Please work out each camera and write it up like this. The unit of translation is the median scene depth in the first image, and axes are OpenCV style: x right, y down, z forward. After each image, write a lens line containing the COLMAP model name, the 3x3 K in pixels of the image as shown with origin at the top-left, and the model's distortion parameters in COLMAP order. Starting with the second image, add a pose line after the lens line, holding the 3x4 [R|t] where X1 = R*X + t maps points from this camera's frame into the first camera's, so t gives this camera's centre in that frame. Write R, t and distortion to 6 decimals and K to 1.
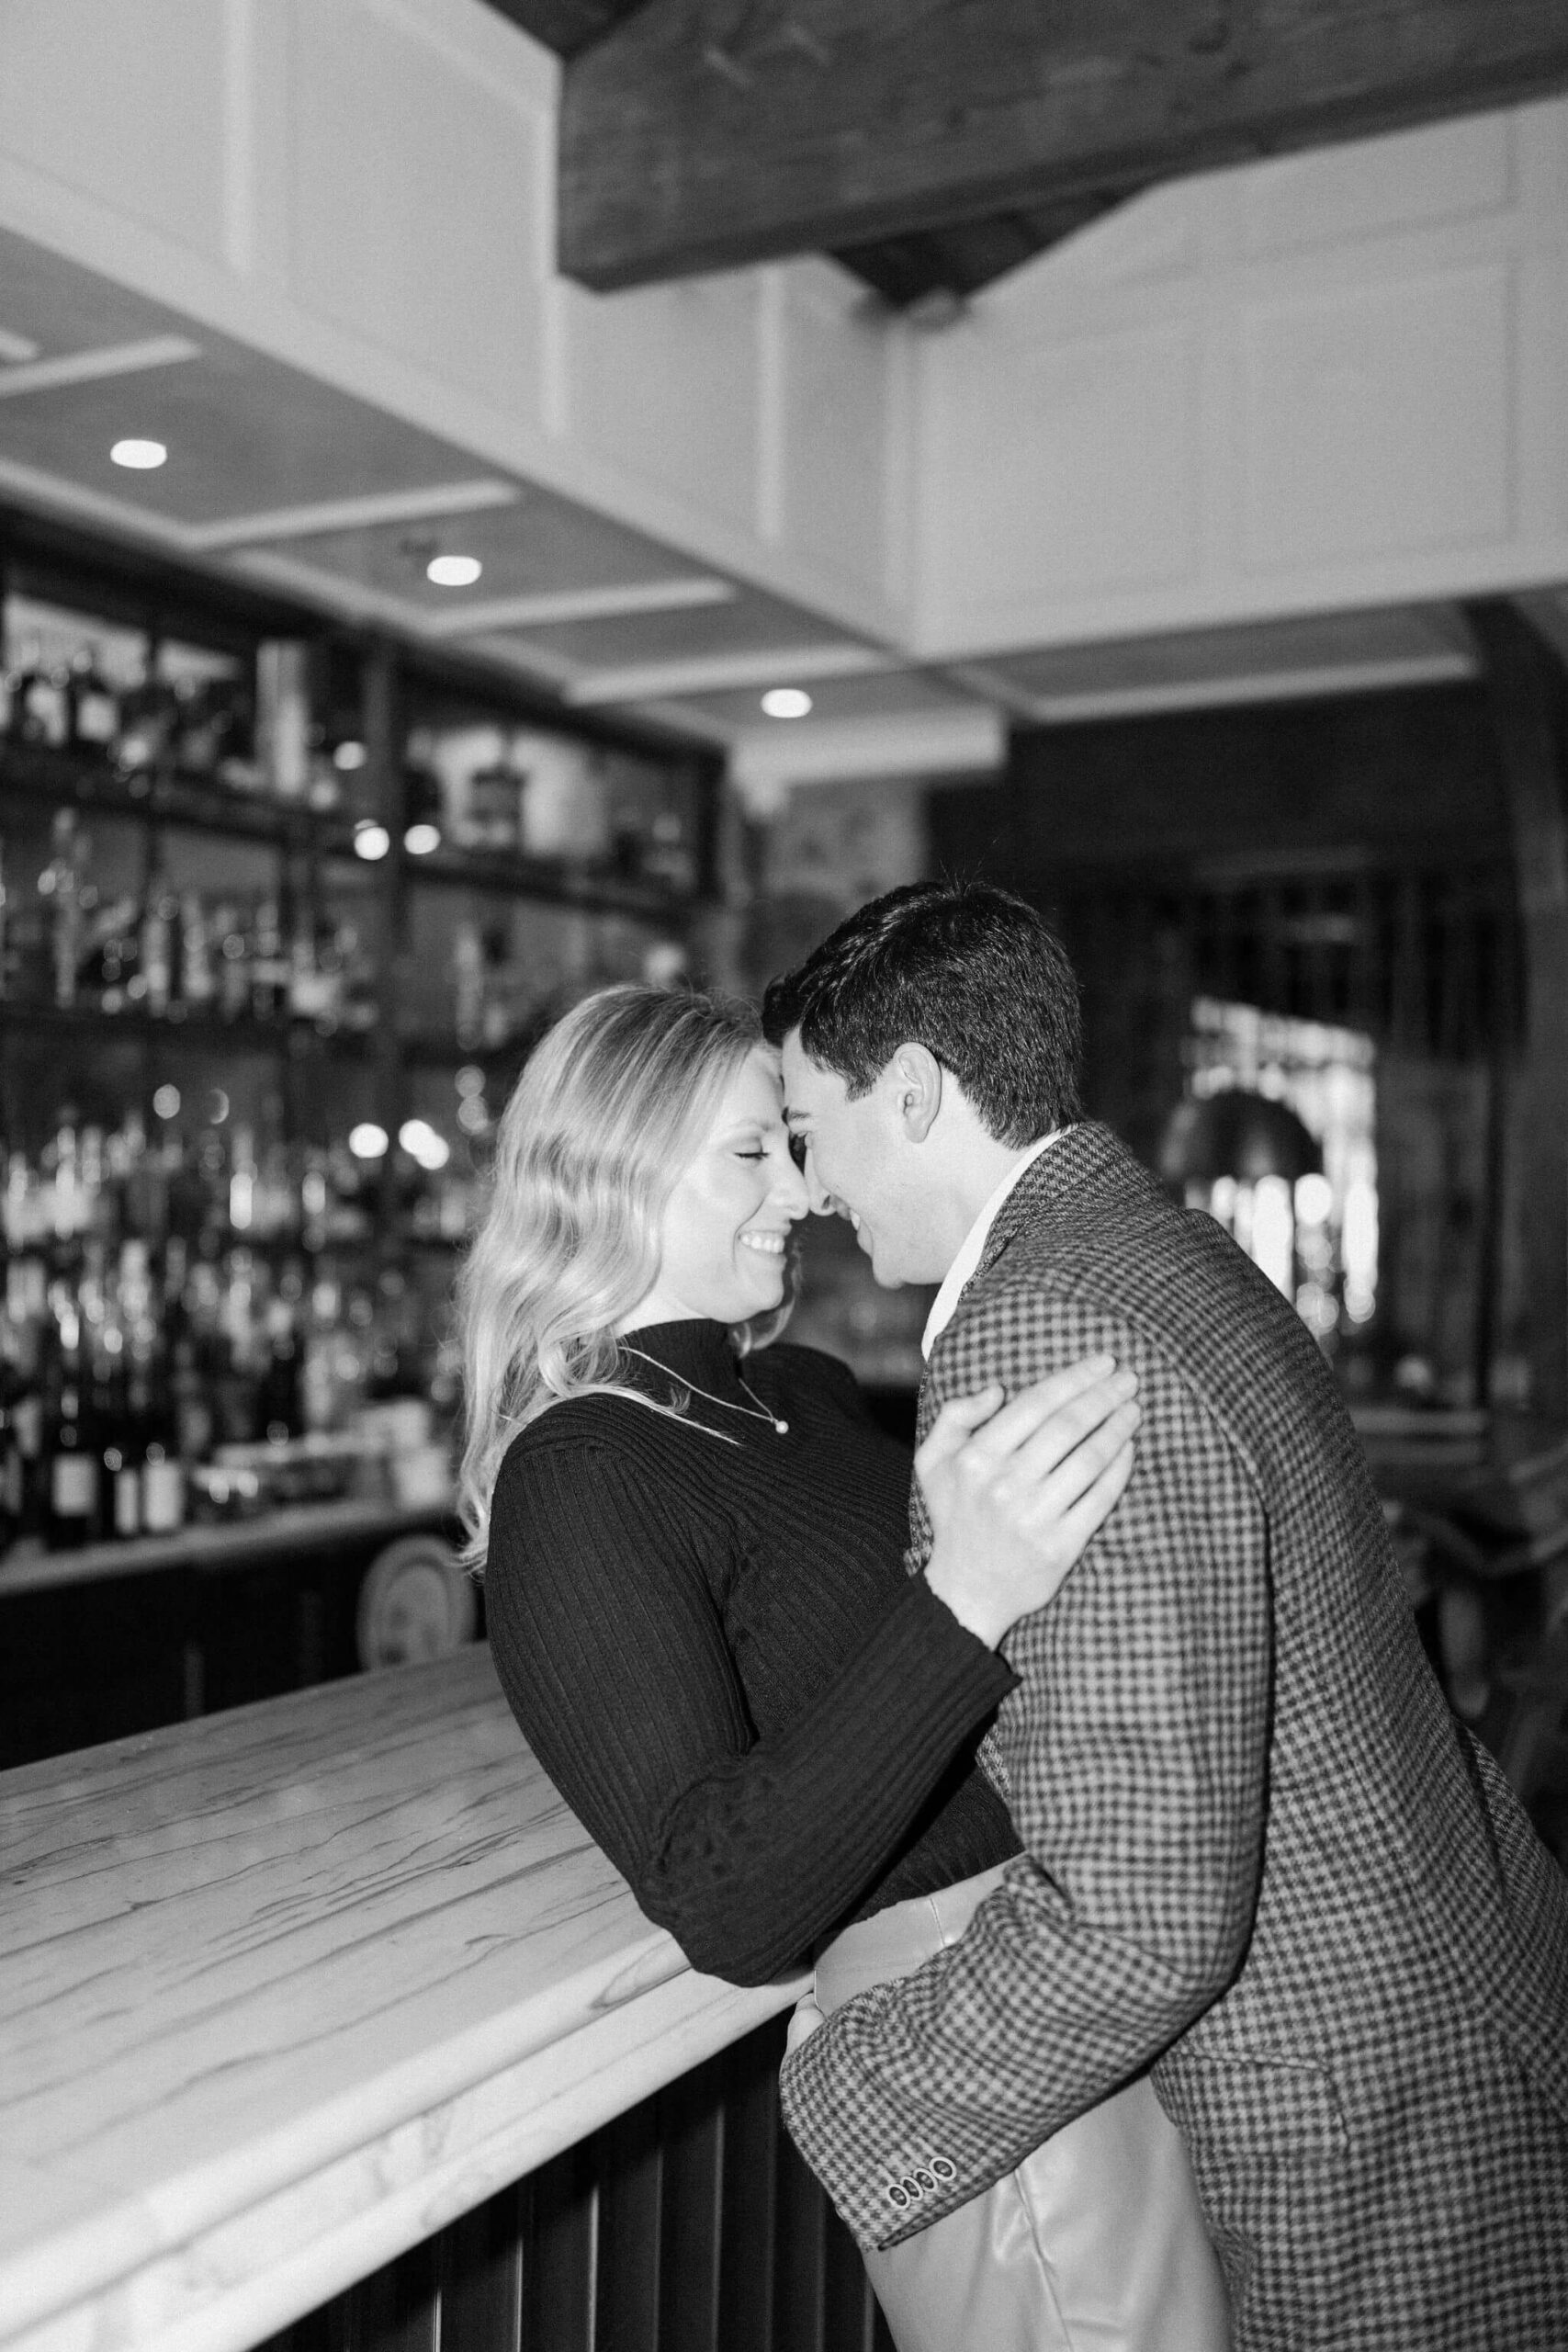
lens RADIAL K [[2350.6, 0, 775.1], [0, 2350.6, 1177.1], [0, 0, 1]] dist [-0.002406, 0.007815]
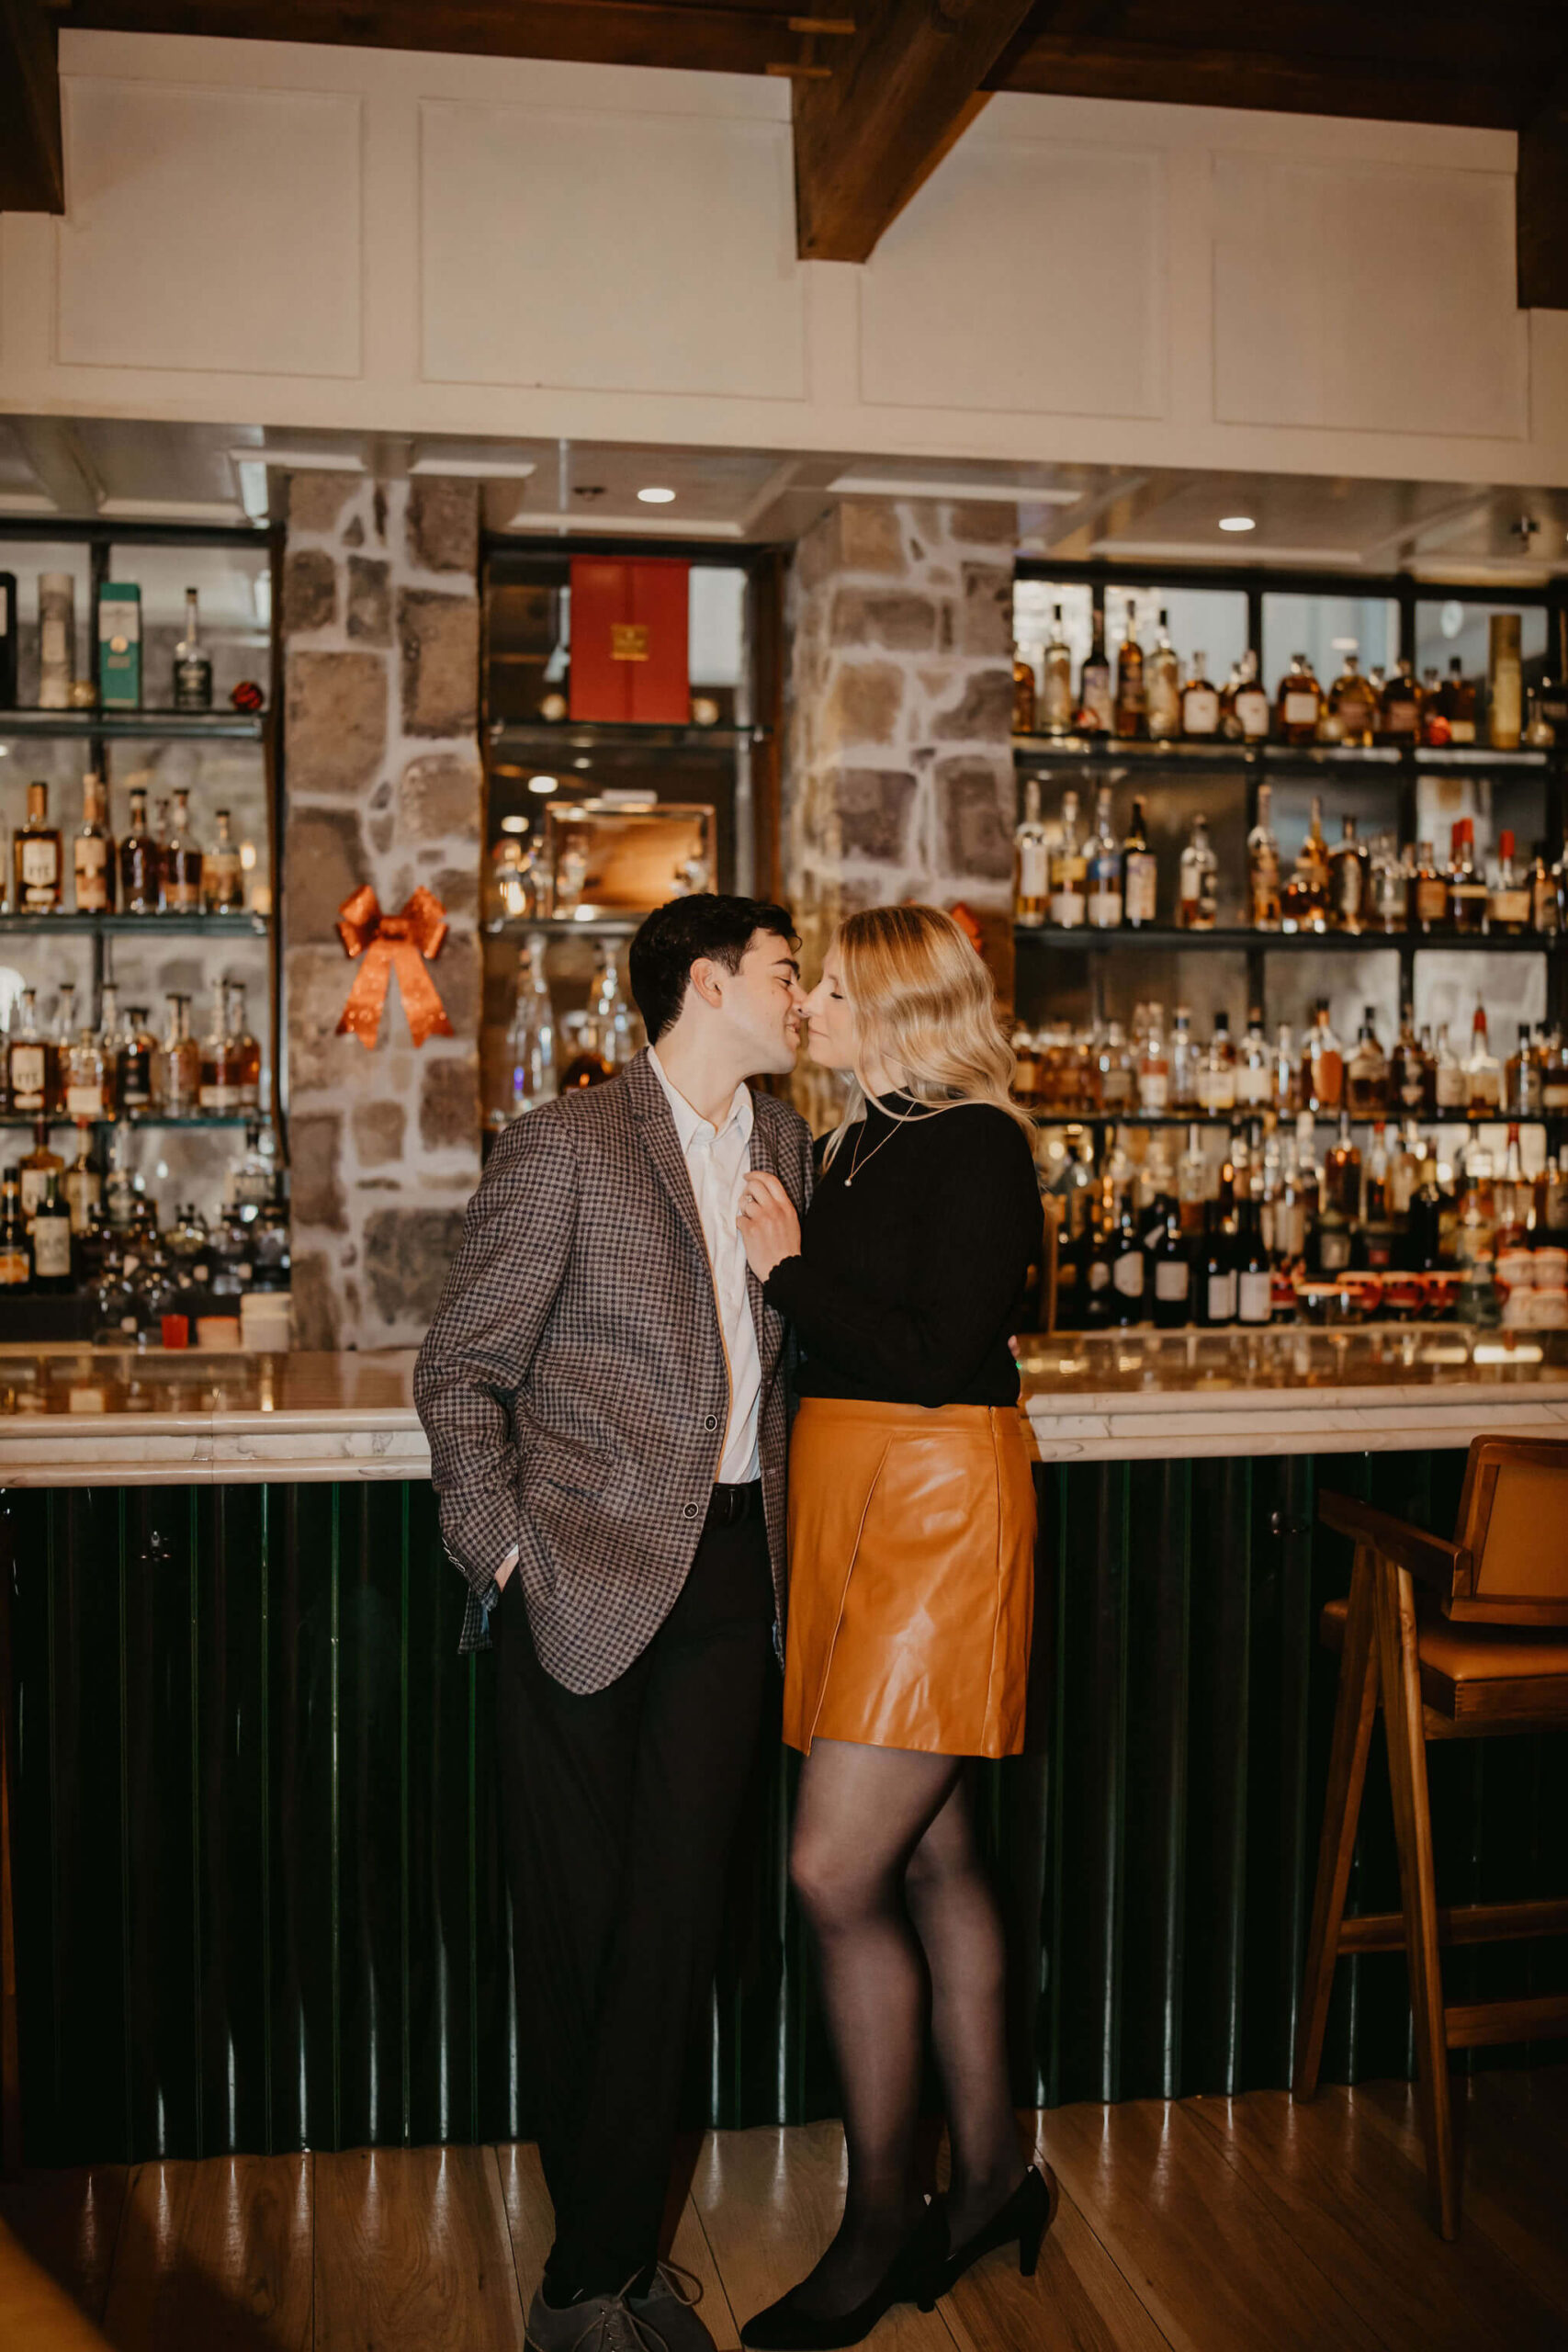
lens RADIAL K [[2350.6, 0, 775.1], [0, 2350.6, 1177.1], [0, 0, 1]] dist [-0.002406, 0.007815]
pose [[0.635194, 0.030347, -0.771756, 3.179536], [0.007037, 0.998959, 0.045072, 0.019534], [0.772321, -0.034060, 0.634319, -0.384847]]
